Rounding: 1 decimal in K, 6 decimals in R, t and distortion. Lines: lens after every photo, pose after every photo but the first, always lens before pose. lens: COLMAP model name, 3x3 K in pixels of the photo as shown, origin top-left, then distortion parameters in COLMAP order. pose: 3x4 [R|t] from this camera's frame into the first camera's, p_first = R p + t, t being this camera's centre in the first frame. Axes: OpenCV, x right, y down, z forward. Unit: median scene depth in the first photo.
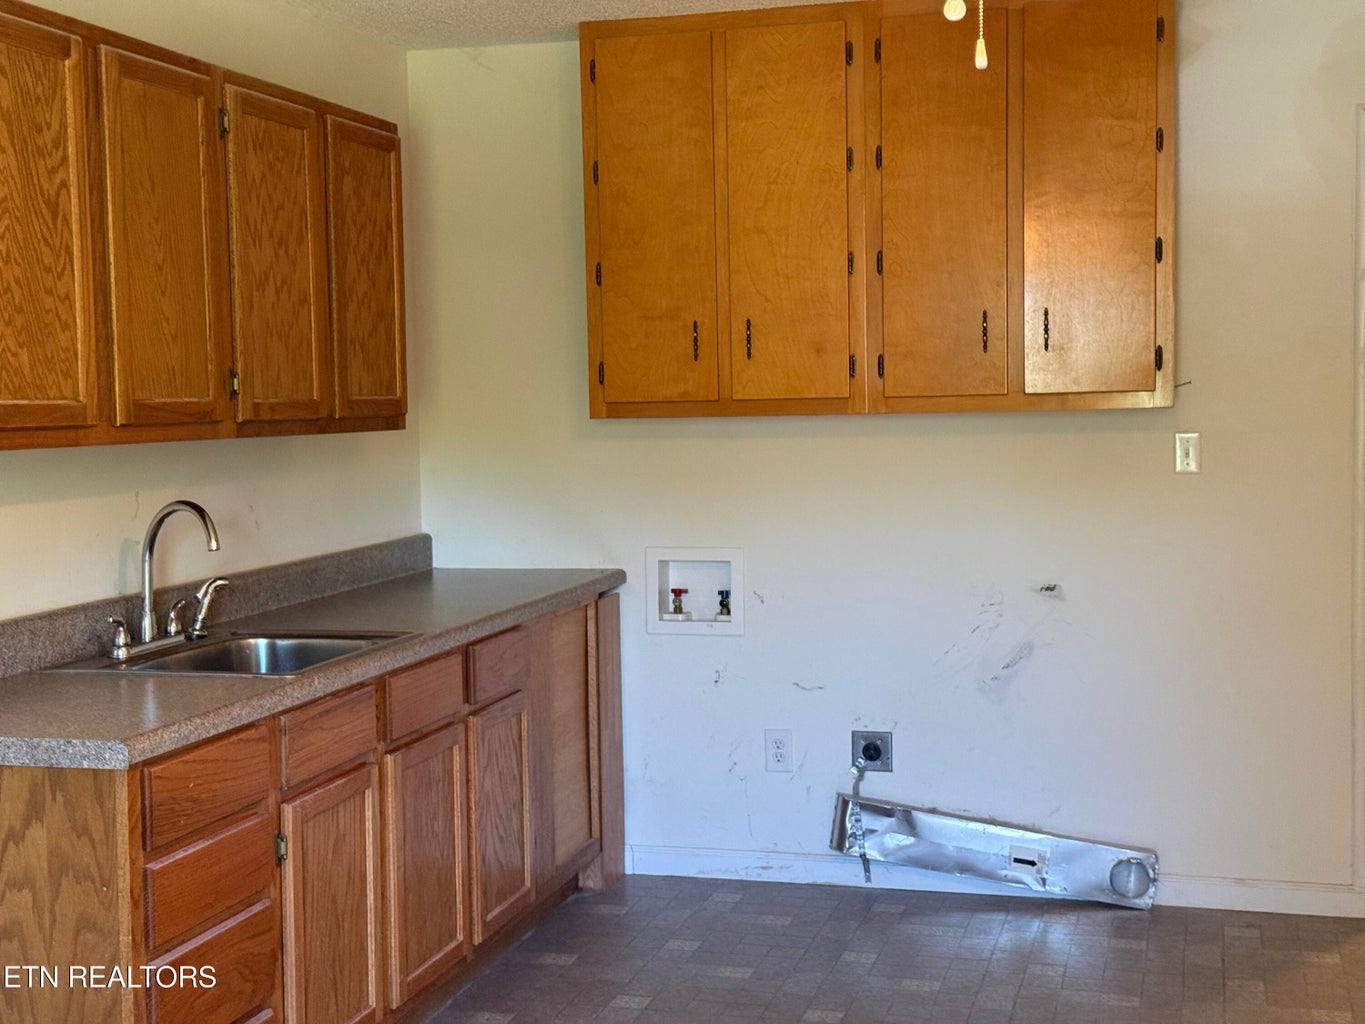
lens RADIAL K [[1903.3, 0, 681.7], [0, 1903.3, 515.1], [0, 0, 1]] dist [0.171483, 0.000000]
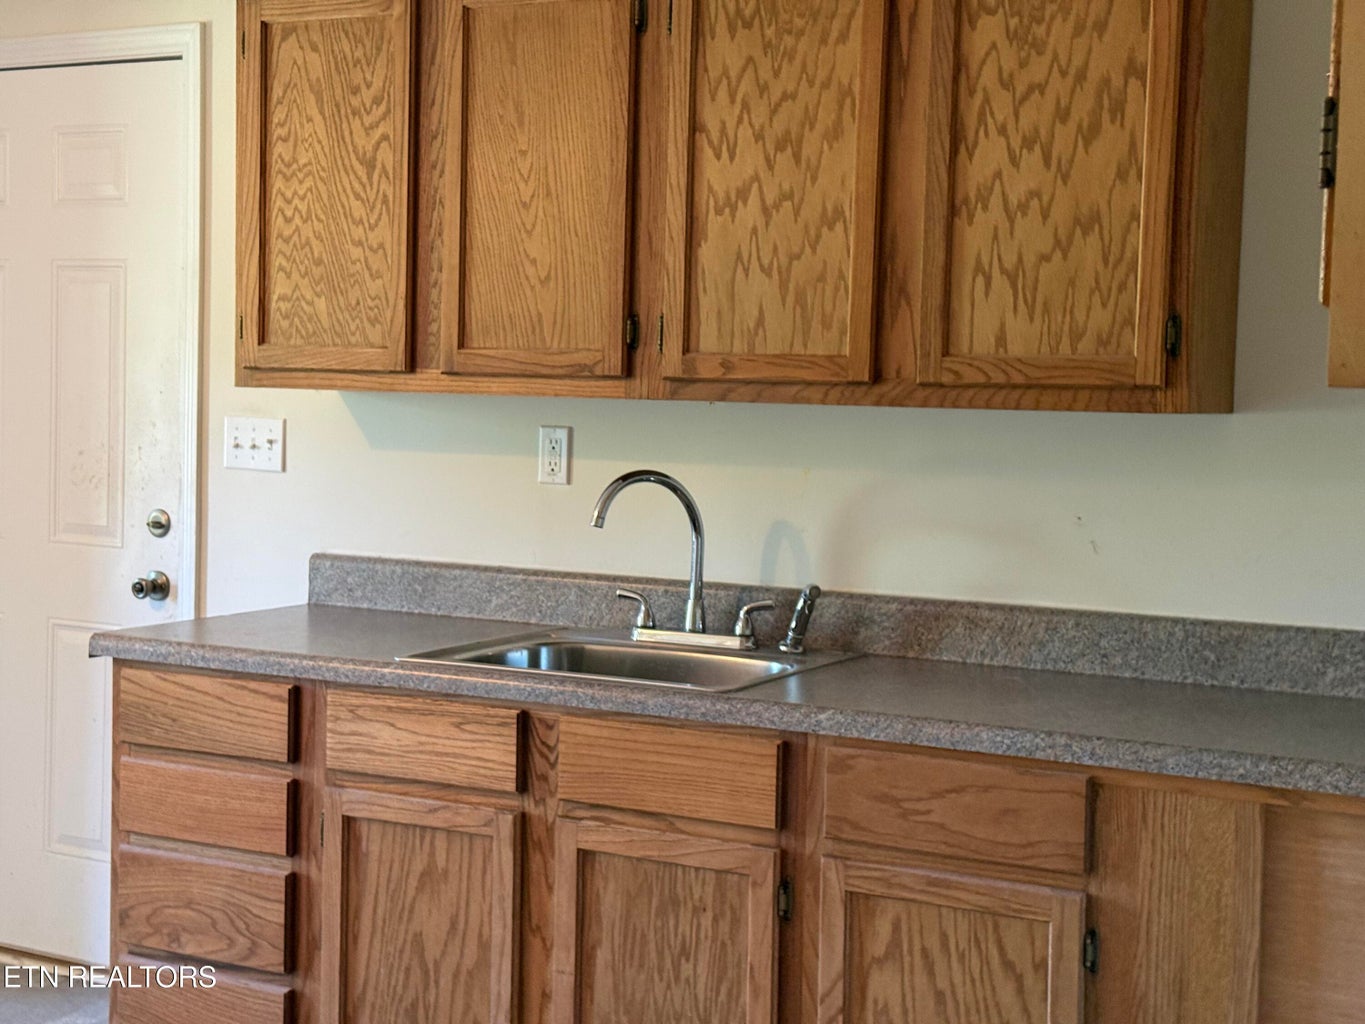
lens RADIAL K [[1903.3, 0, 682.4], [0, 1903.3, 506.7], [0, 0, 1]] dist [0.171483, 0.000000]
pose [[-0.219816, 0.066323, -0.973284, 0.667610], [-0.086105, 0.992473, 0.087078, -0.078590], [0.971734, 0.102946, -0.212450, 1.411298]]
